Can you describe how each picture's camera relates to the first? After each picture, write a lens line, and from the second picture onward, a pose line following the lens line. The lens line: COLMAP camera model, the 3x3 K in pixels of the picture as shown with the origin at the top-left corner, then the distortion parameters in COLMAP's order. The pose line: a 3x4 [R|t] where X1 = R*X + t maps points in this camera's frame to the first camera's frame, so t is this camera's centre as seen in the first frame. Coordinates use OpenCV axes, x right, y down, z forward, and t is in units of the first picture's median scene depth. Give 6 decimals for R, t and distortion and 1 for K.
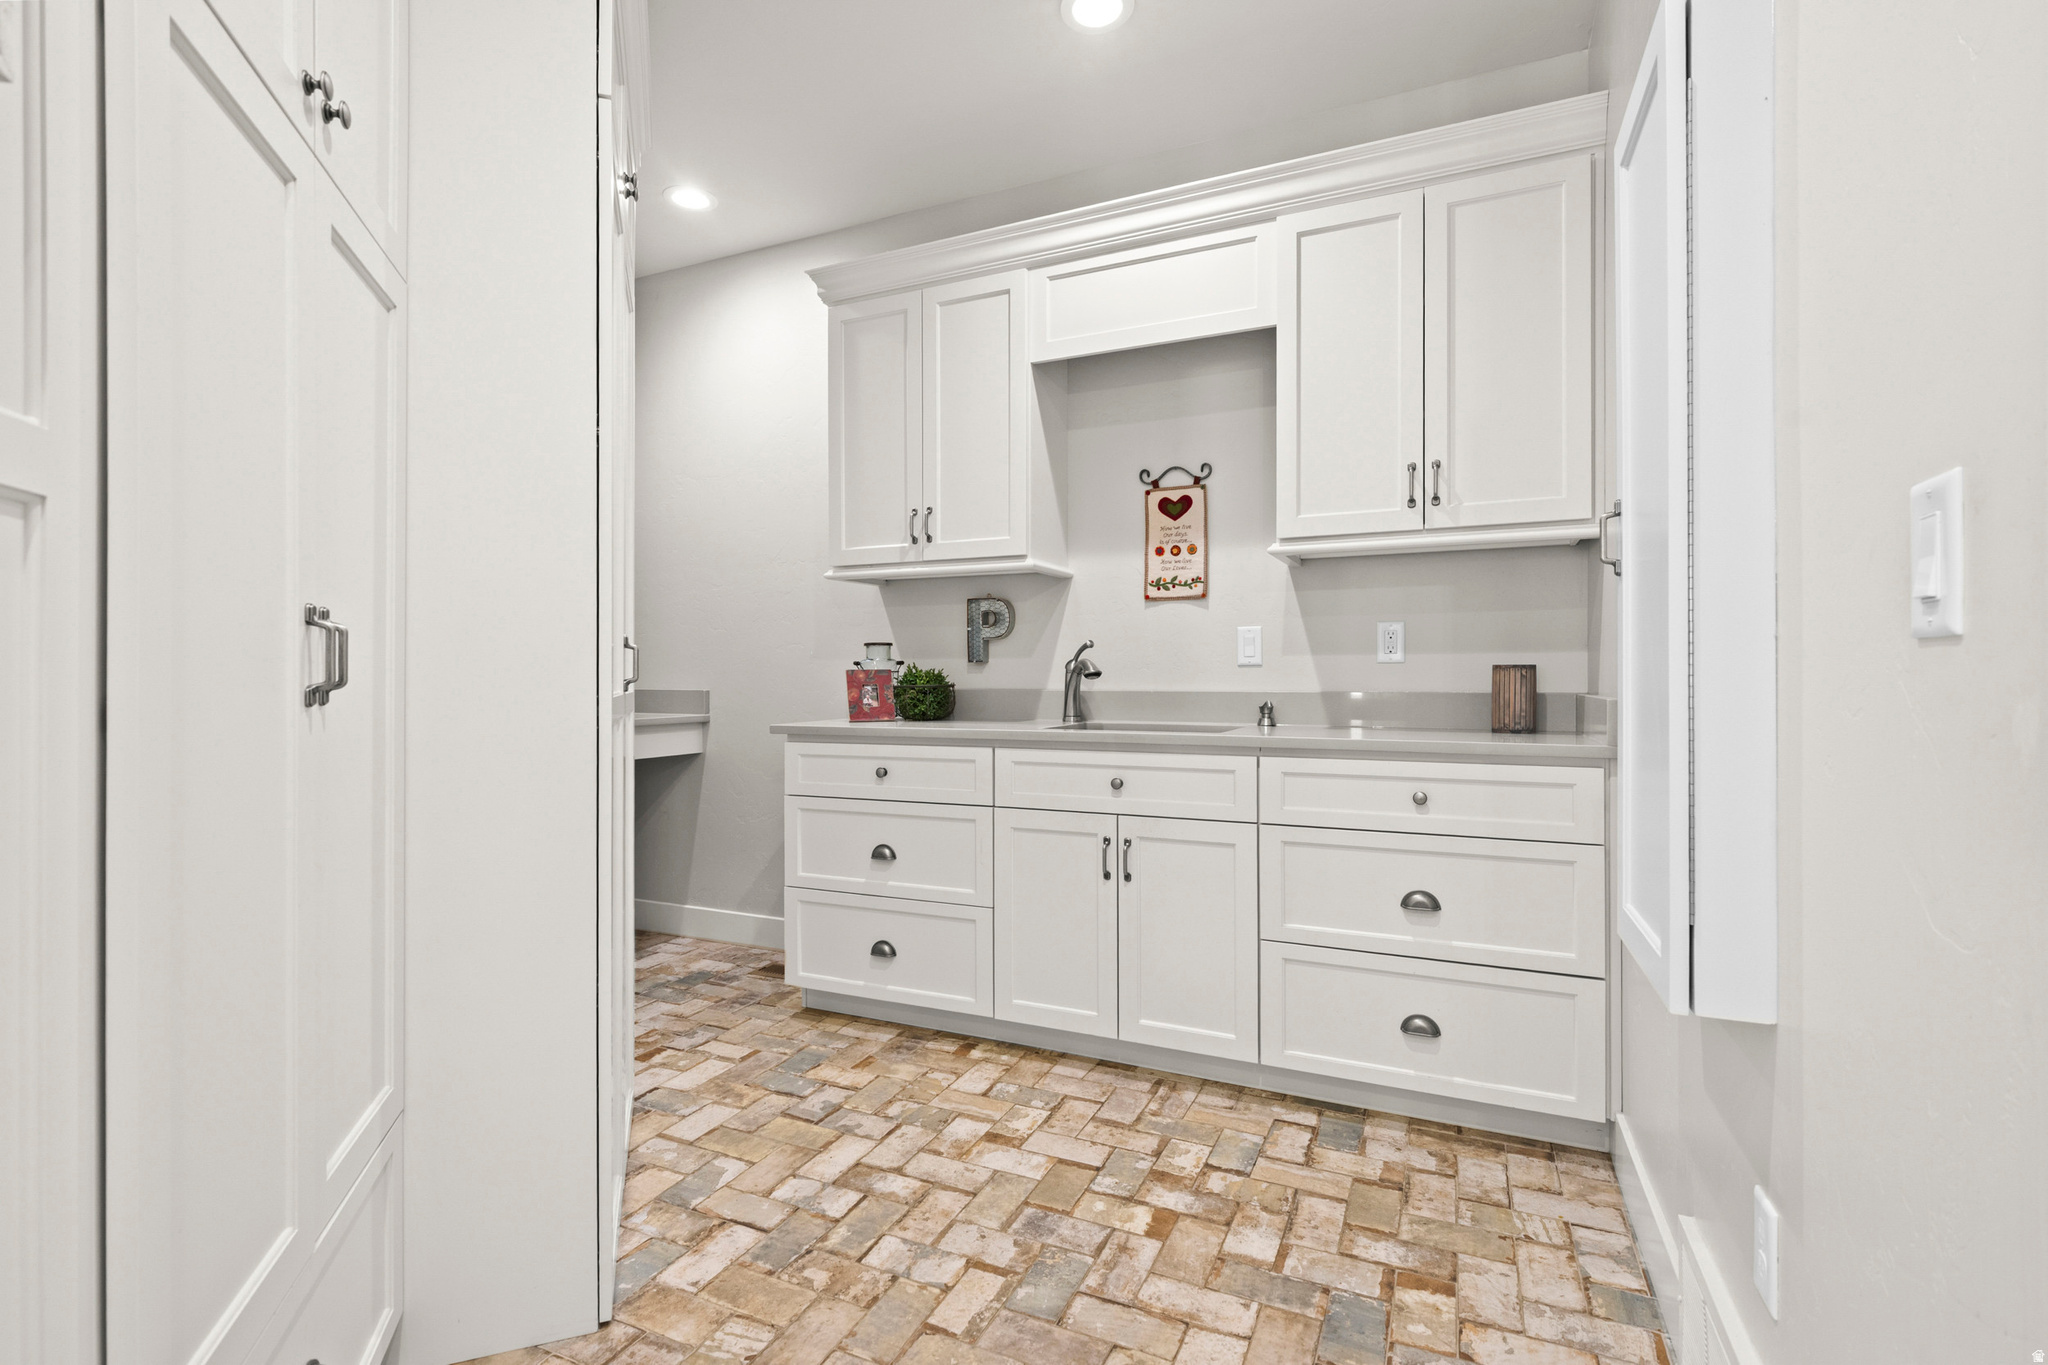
lens RADIAL K [[940.6, 0, 1023.8], [0, 940.6, 682.5], [0, 0, 1]] dist [0.000850, -0.001735]
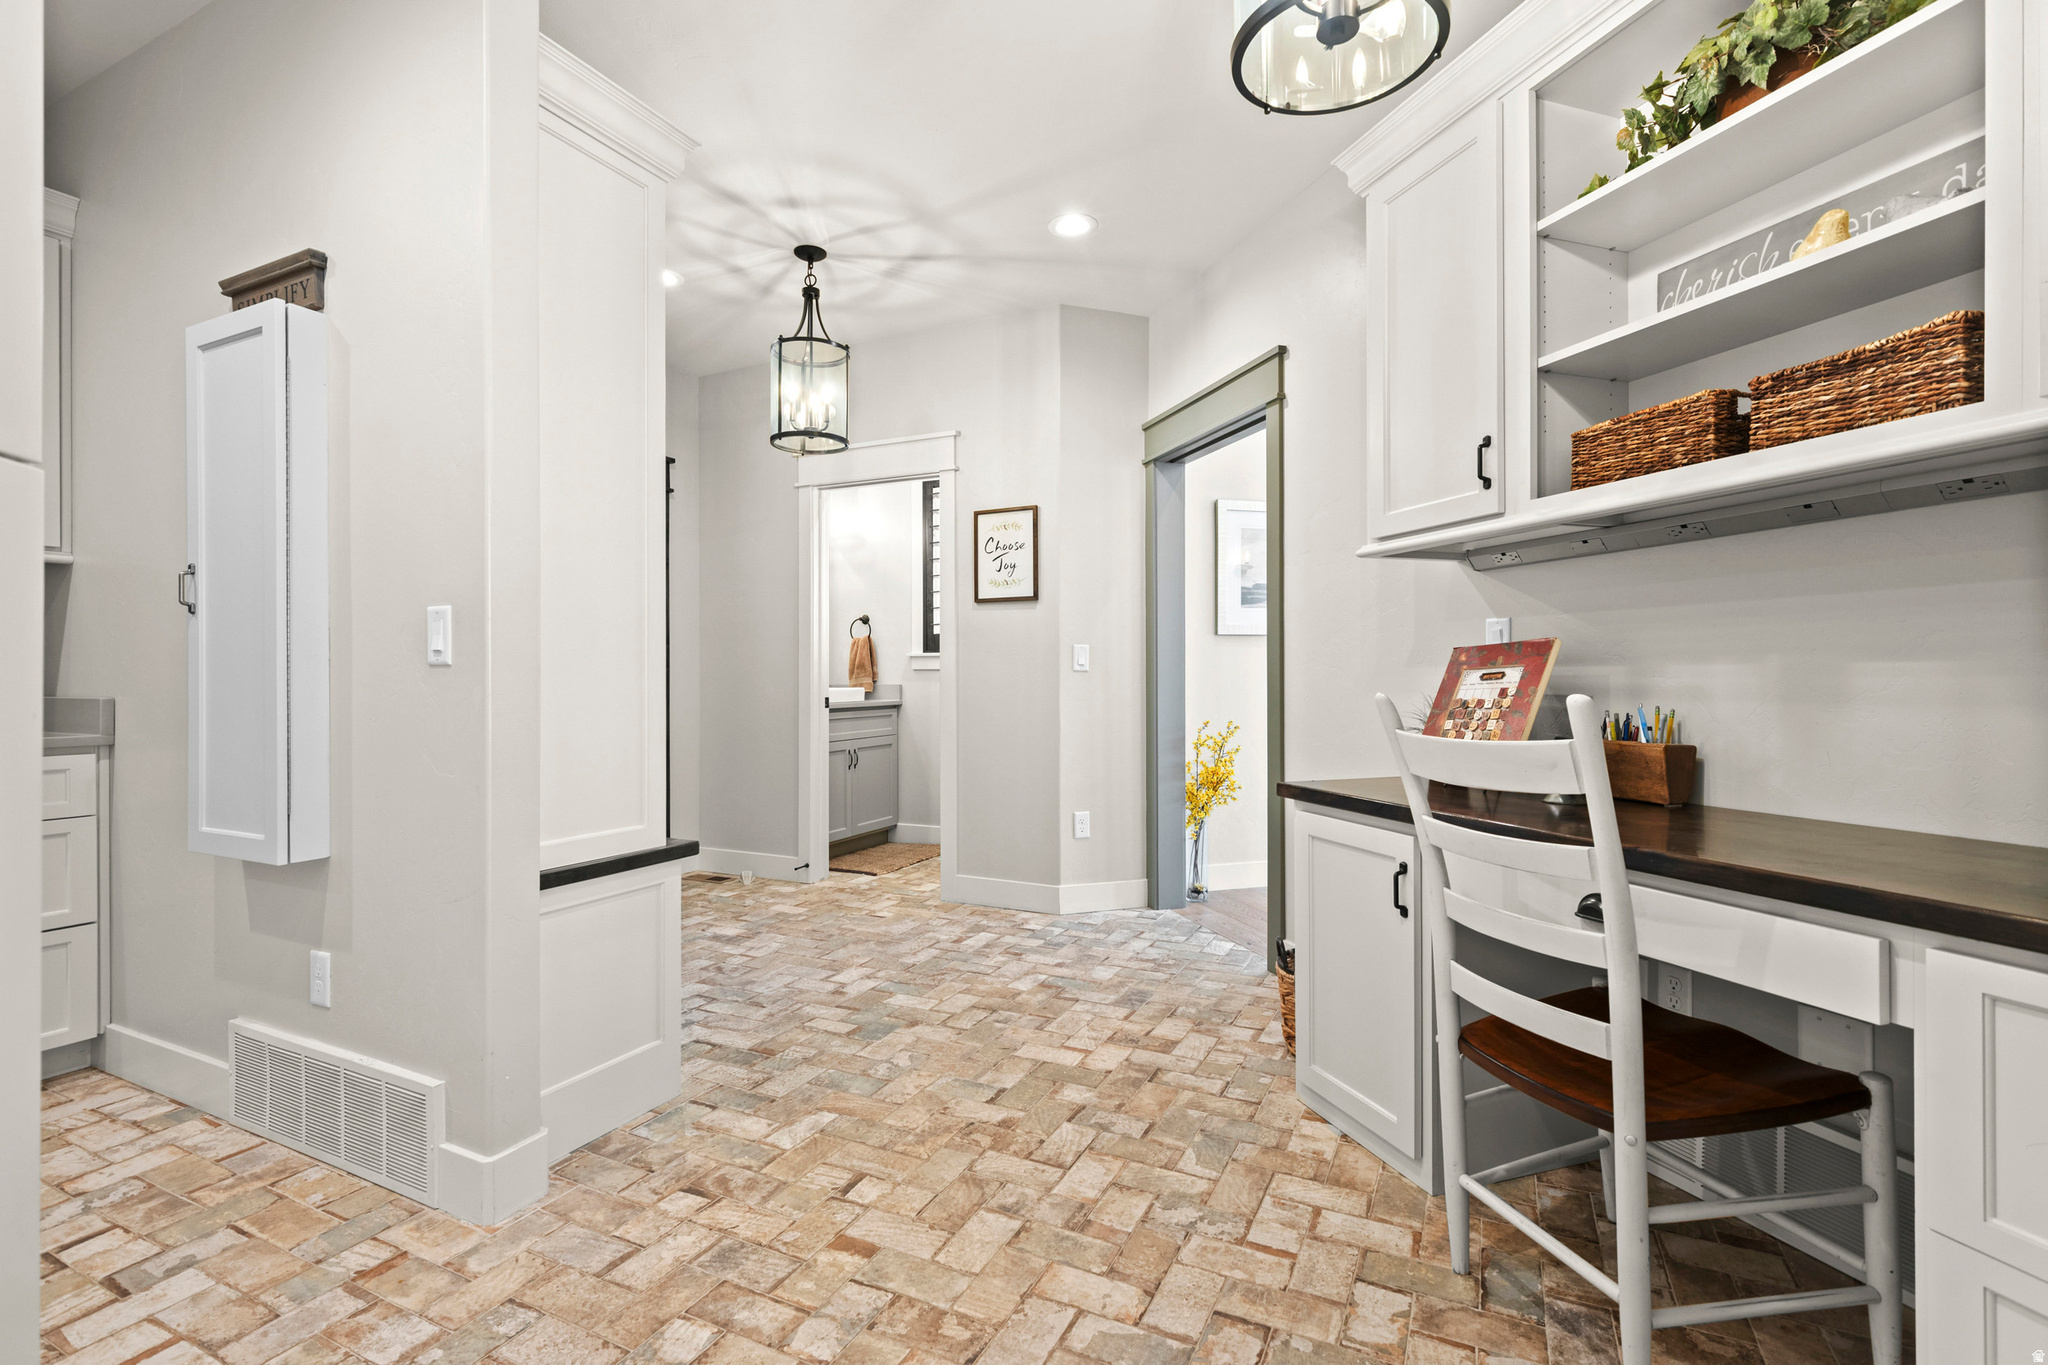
lens RADIAL K [[940.6, 0, 1025.1], [0, 940.6, 684.5], [0, 0, 1]] dist [0.000850, -0.001735]
pose [[0.021716, -0.001945, 0.999762, -0.846531], [0.008769, 0.999960, 0.001755, 0.009585], [-0.999726, 0.008729, 0.021732, -0.376013]]
